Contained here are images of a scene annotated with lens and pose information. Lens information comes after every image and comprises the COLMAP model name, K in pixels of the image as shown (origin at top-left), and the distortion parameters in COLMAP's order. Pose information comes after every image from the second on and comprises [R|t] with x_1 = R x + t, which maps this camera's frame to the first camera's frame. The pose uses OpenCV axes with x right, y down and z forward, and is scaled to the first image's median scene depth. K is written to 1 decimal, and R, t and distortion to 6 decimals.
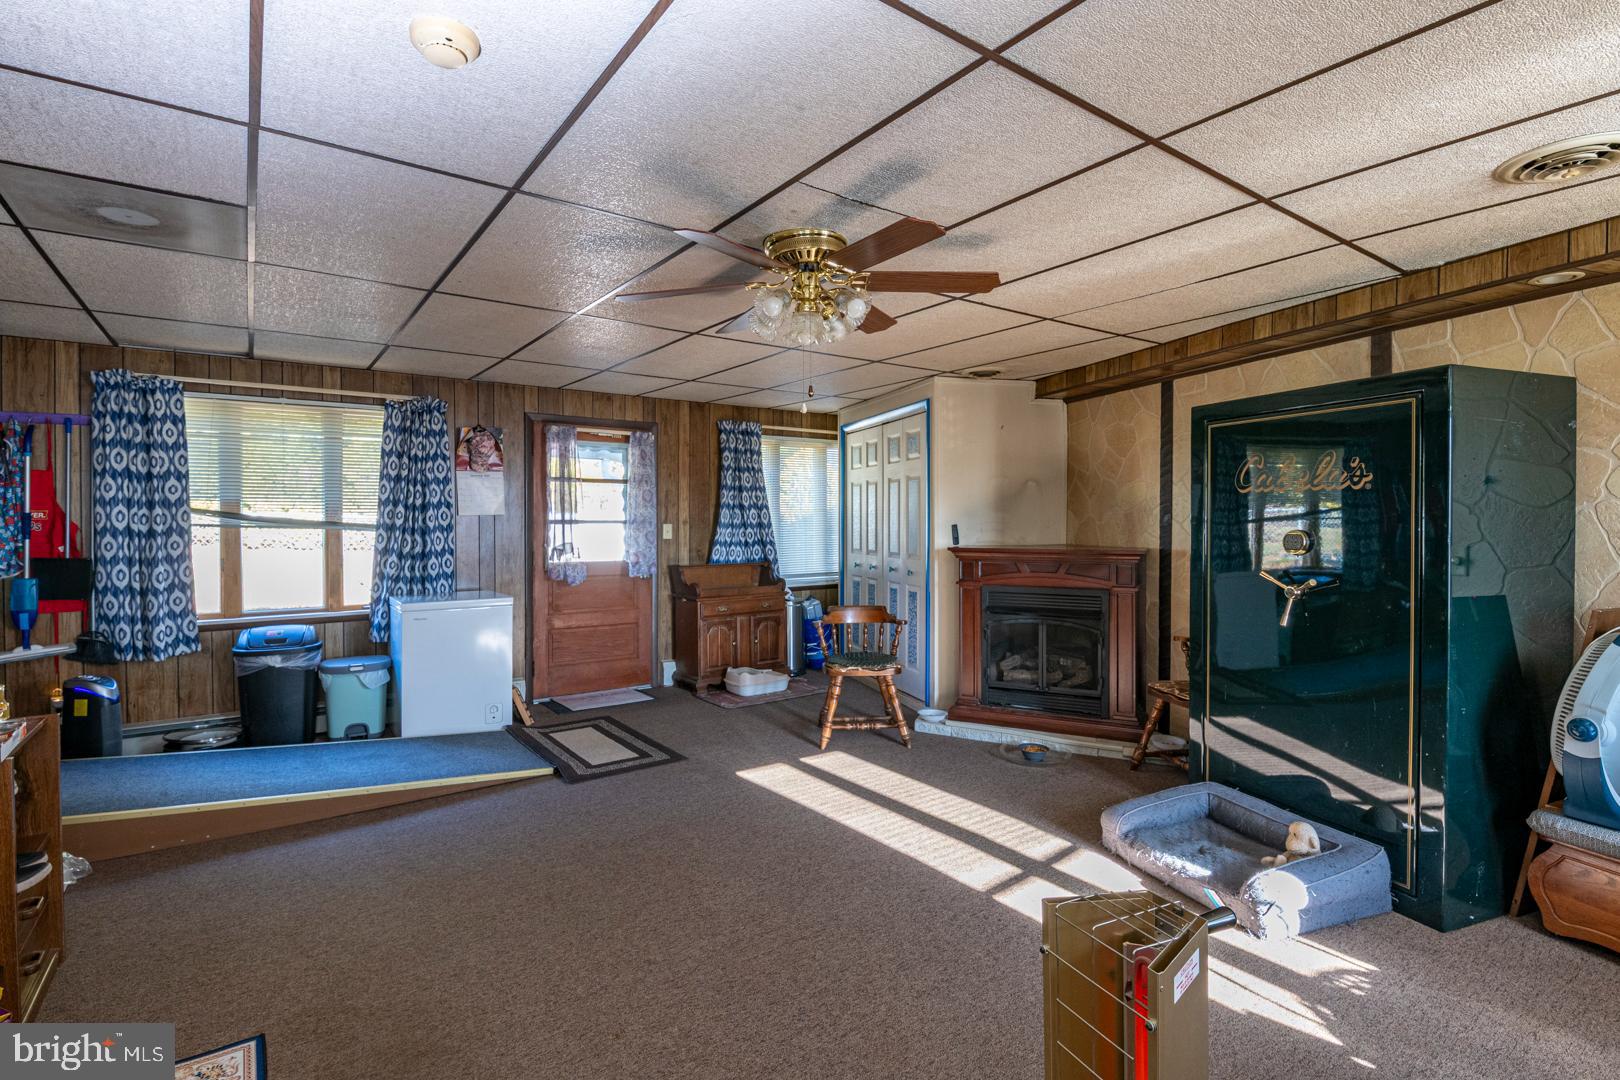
lens RADIAL K [[765.6, 0, 803.1], [0, 765.6, 529.3], [0, 0, 1]] dist [0.002305, -0.010555]
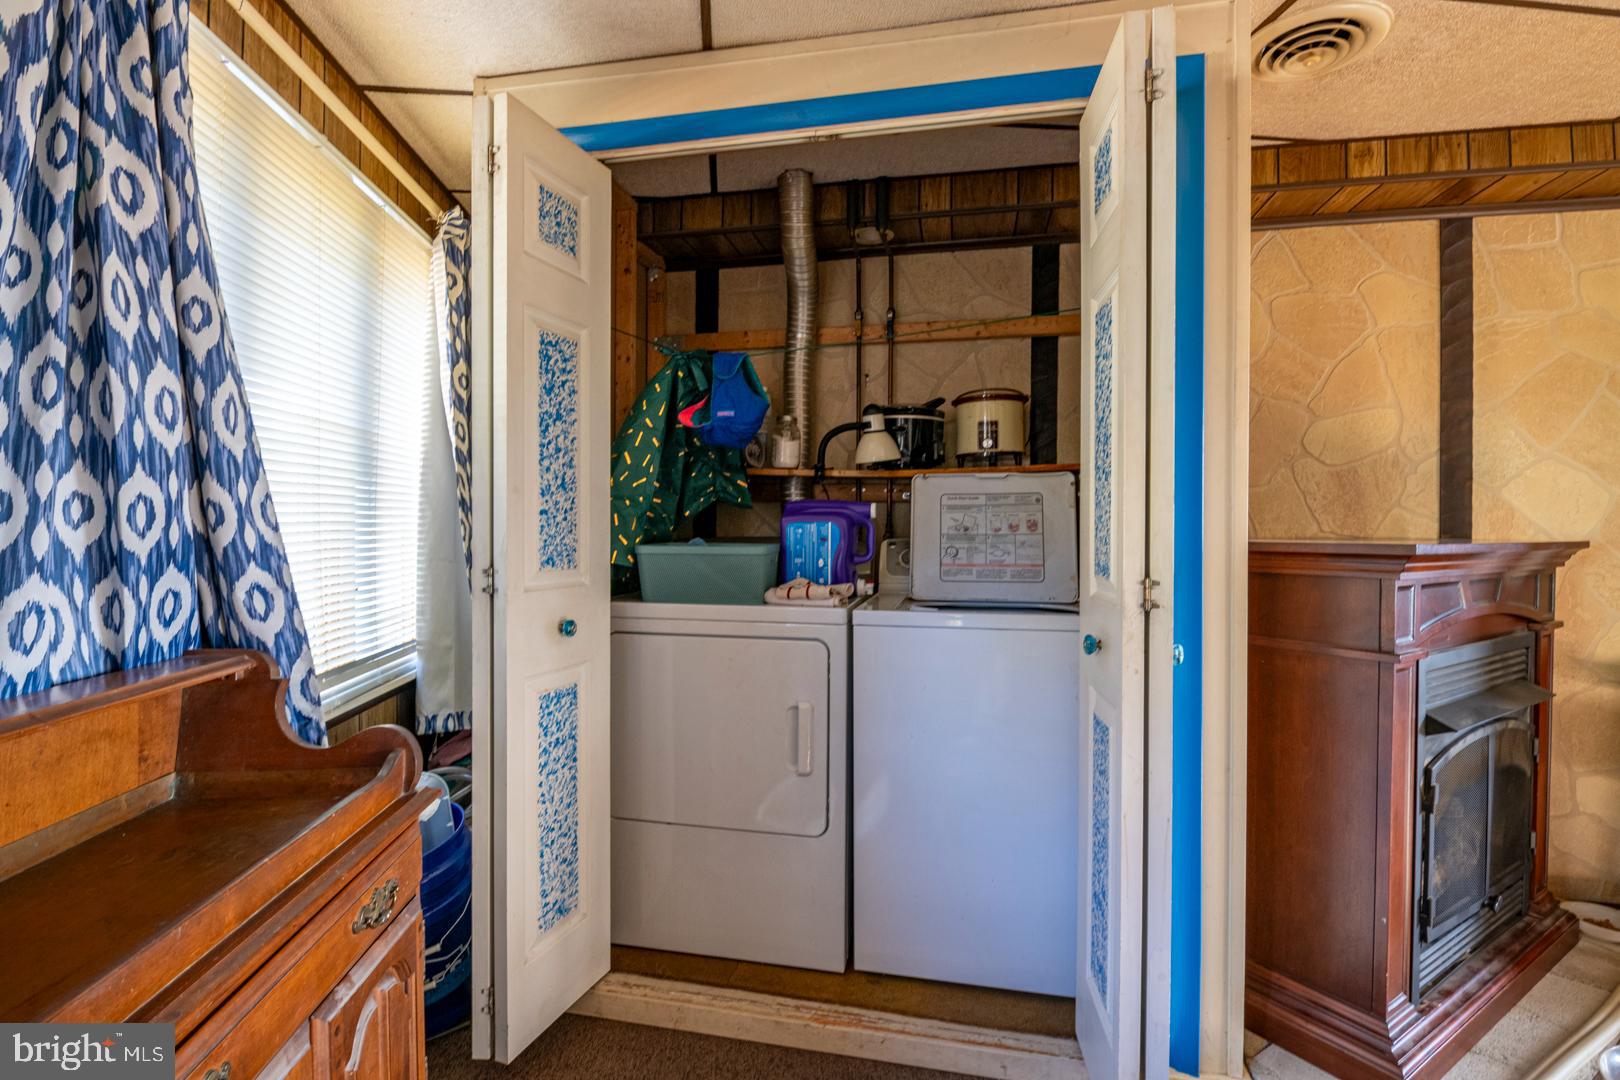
lens RADIAL K [[765.6, 0, 803.1], [0, 765.6, 529.3], [0, 0, 1]] dist [0.002305, -0.010555]
pose [[0.516484, -0.002589, 0.856293, -0.183159], [0.004988, 0.999988, 0.000015, 0.015621], [-0.856282, 0.004263, 0.516491, 1.022777]]
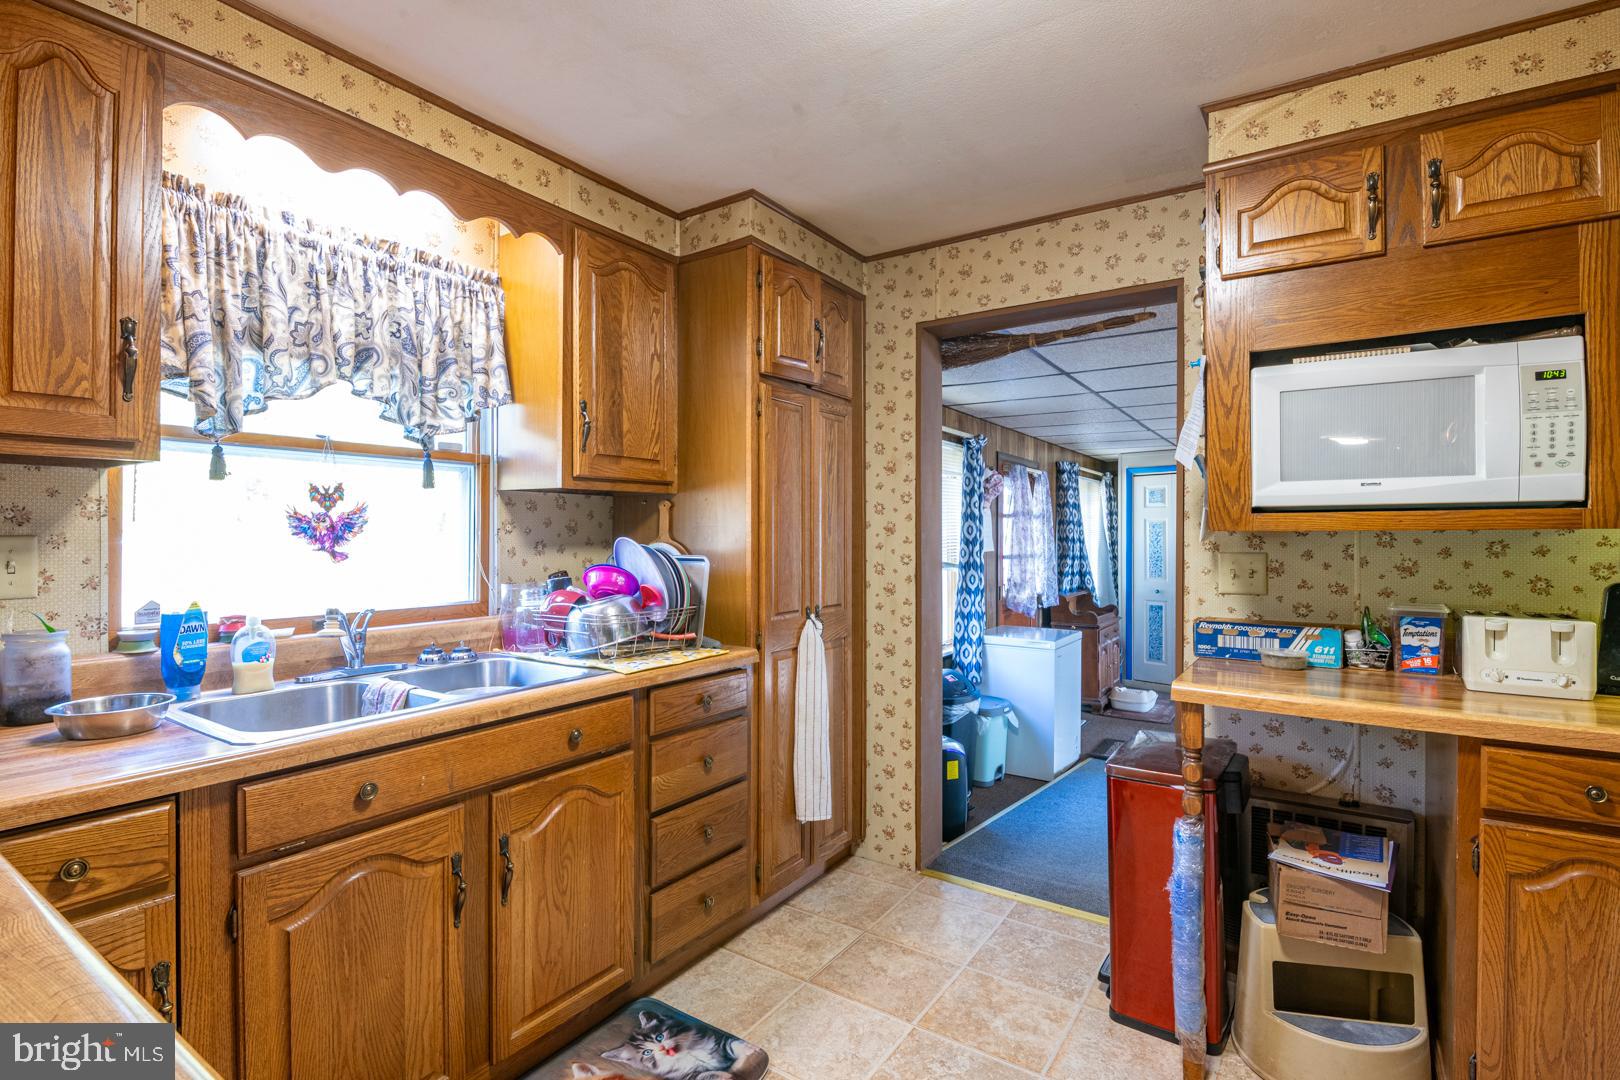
lens RADIAL K [[765.6, 0, 803.1], [0, 765.6, 529.3], [0, 0, 1]] dist [0.002305, -0.010555]
pose [[0.942442, 0.004564, 0.334339, -1.053363], [0.003307, 0.999731, -0.022971, -0.028191], [-0.334354, 0.022754, 0.942173, 0.123215]]
